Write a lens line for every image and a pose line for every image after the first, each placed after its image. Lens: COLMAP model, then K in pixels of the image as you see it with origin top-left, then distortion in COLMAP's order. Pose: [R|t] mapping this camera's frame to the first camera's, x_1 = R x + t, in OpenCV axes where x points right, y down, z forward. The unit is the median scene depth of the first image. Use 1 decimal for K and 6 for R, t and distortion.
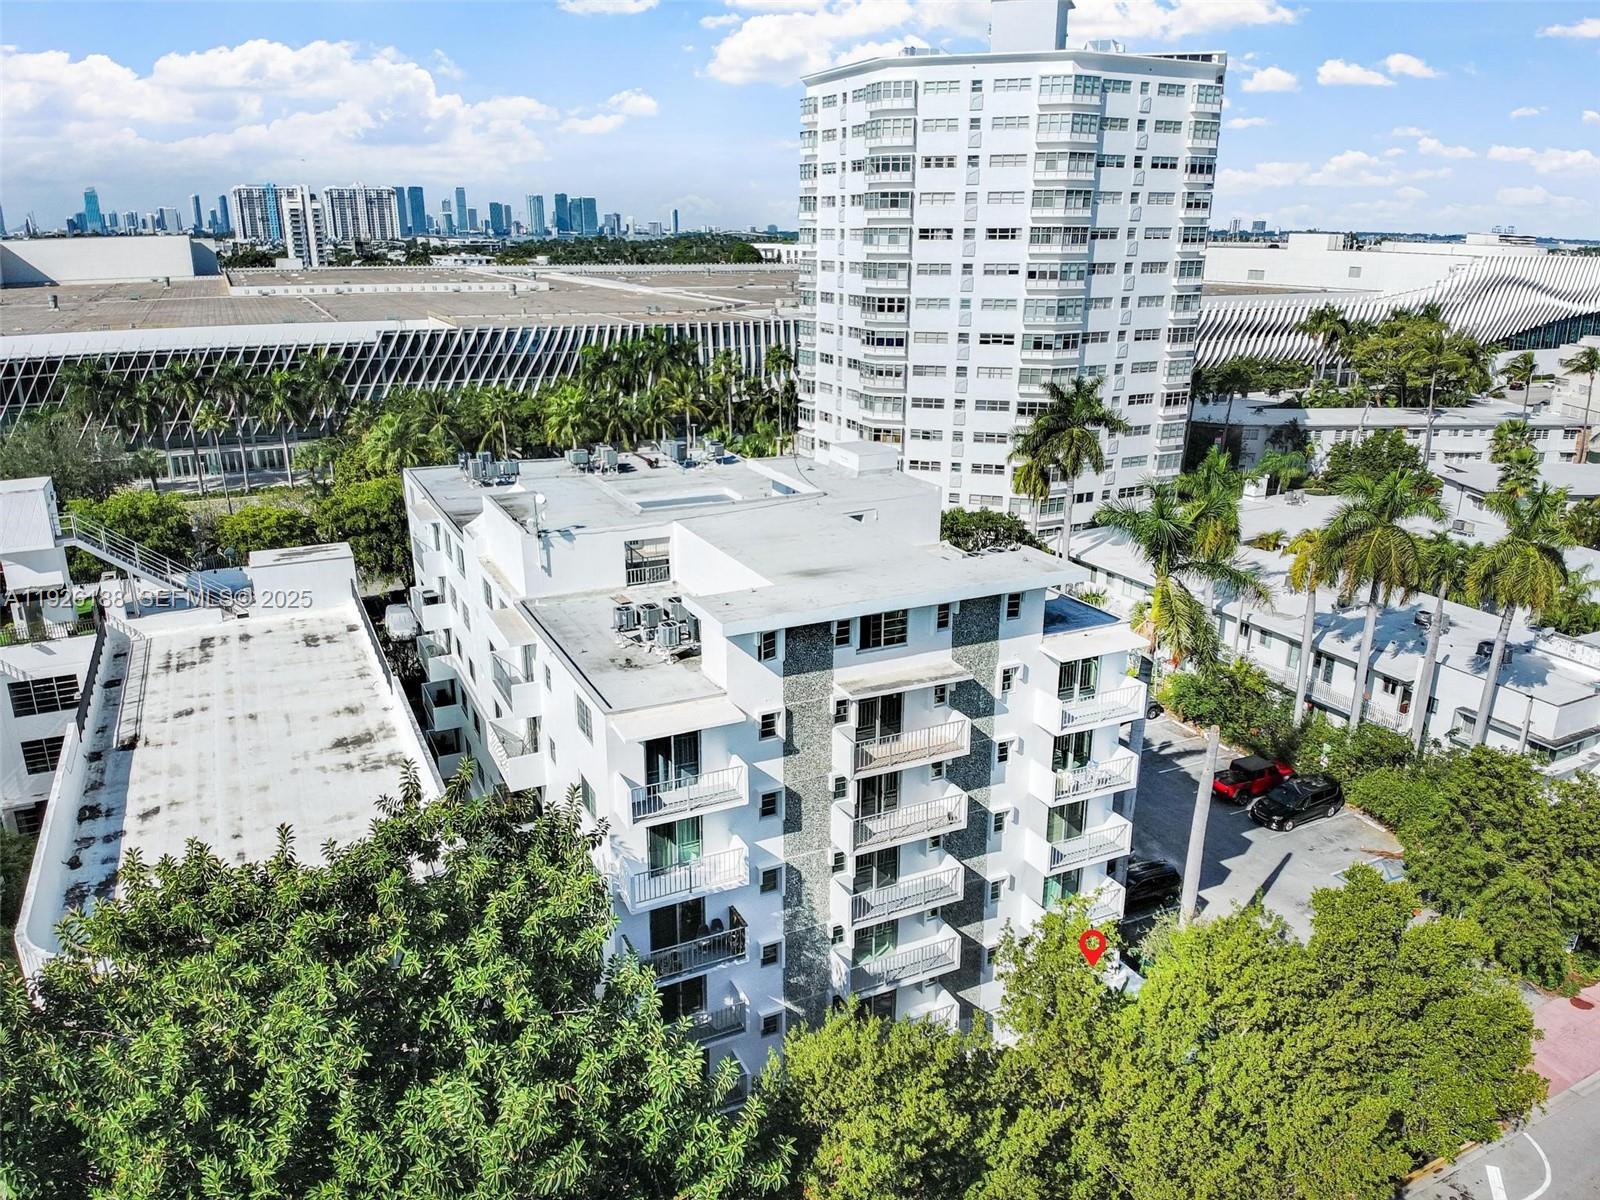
lens RADIAL K [[1126.1, 0, 792.2], [0, 1126.1, 620.6], [0, 0, 1]] dist [0.183677, -0.337236]
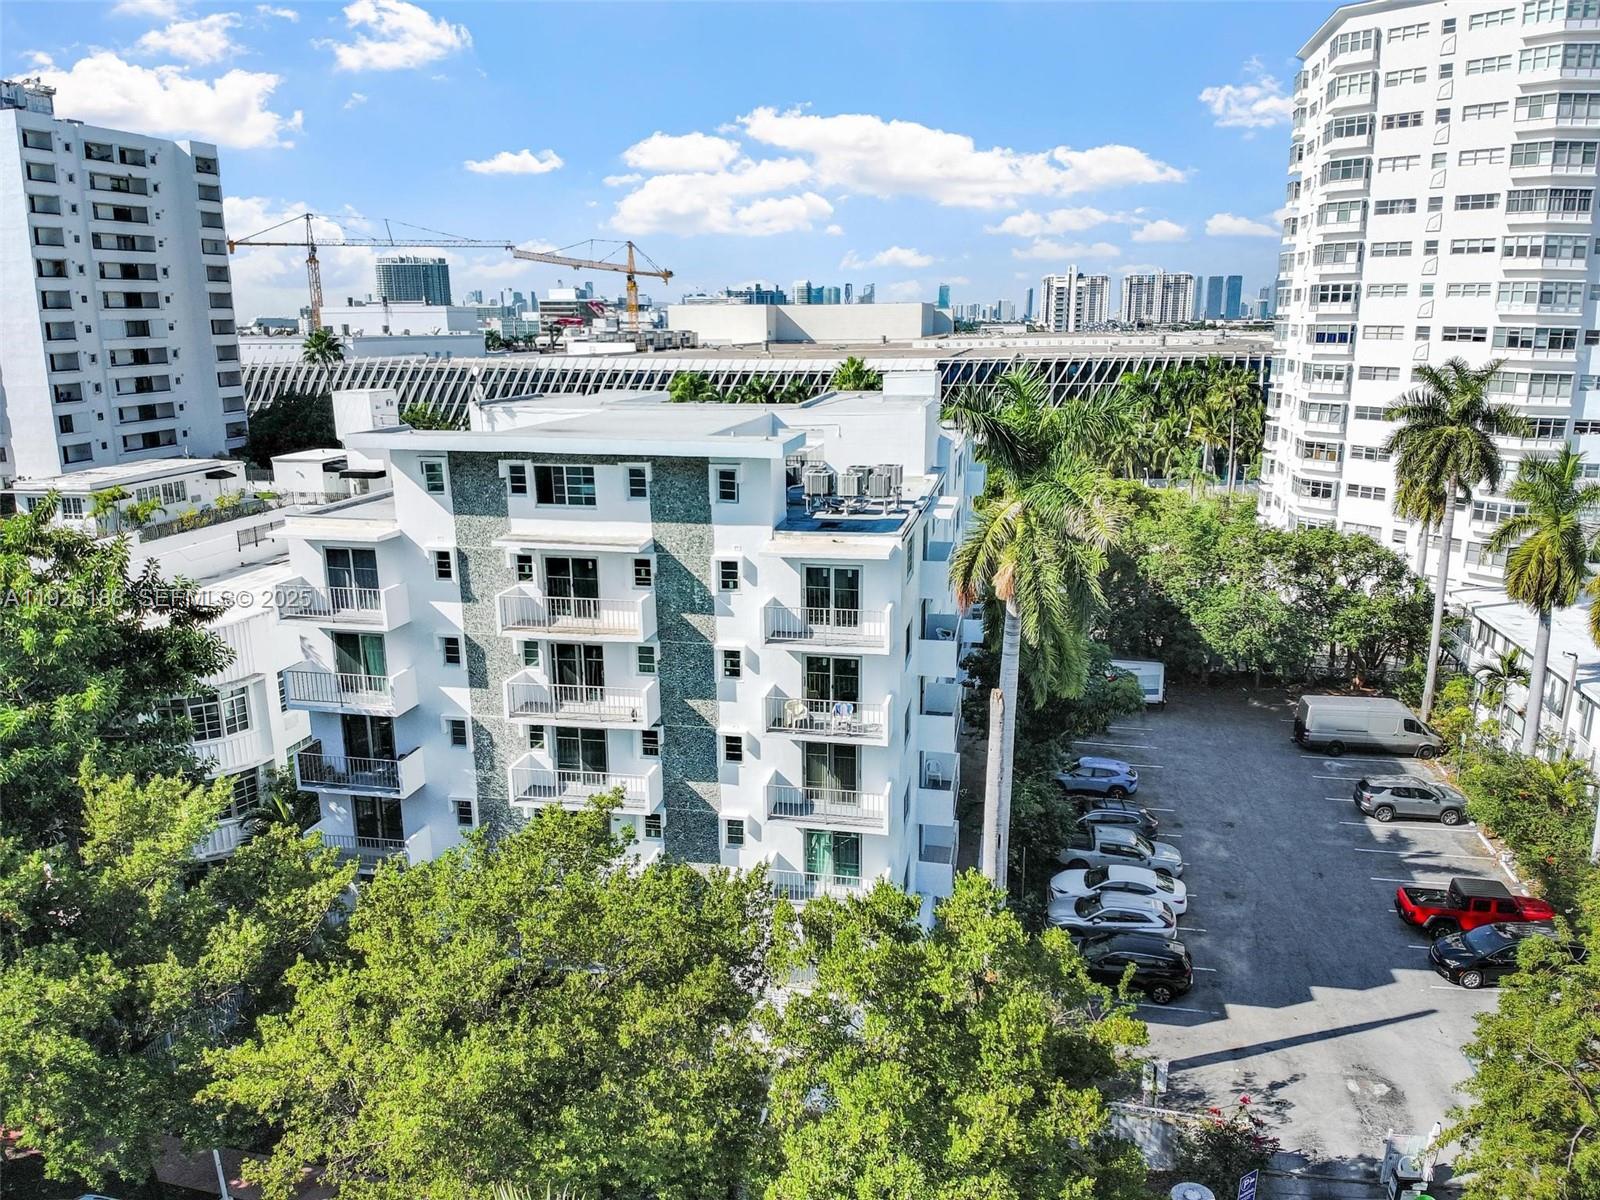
lens RADIAL K [[1115.5, 0, 798.4], [0, 1115.5, 653.8], [0, 0, 1]] dist [0.003530, -0.062743]
pose [[0.797994, 0.166061, -0.579336, 0.298278], [-0.184527, 0.982444, 0.027435, 0.031937], [0.573721, 0.085011, 0.814627, 0.148833]]
